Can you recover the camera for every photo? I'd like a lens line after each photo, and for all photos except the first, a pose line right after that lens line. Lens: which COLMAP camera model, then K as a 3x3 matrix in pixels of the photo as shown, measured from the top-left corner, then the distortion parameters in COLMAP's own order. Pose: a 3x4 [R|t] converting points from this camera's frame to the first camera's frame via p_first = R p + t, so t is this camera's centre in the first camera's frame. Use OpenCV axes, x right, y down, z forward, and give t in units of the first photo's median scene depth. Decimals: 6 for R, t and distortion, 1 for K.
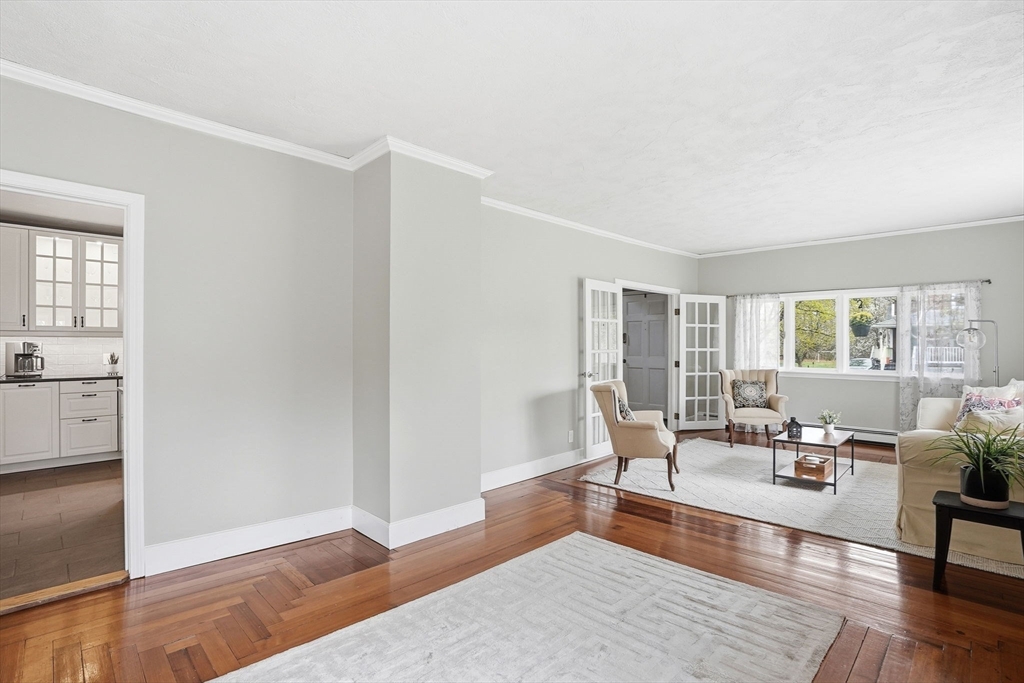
lens RADIAL K [[478.1, 0, 519.9], [0, 478.1, 340.7], [0, 0, 1]] dist [-0.029669, -0.000070]
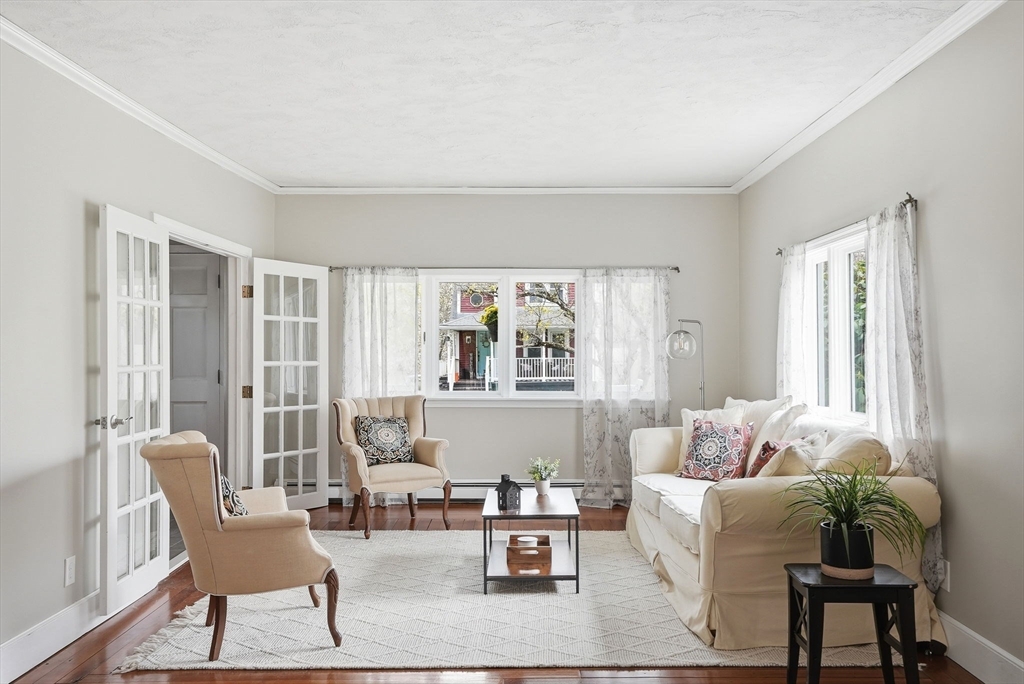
lens RADIAL K [[848.8, 0, 509.9], [0, 848.8, 330.9], [0, 0, 1]] dist [0.014318, 0.004854]
pose [[0.732095, 0.016533, 0.681002, -0.118106], [-0.002584, 0.999766, -0.021494, 0.002491], [-0.681197, 0.013976, 0.731966, 0.159660]]
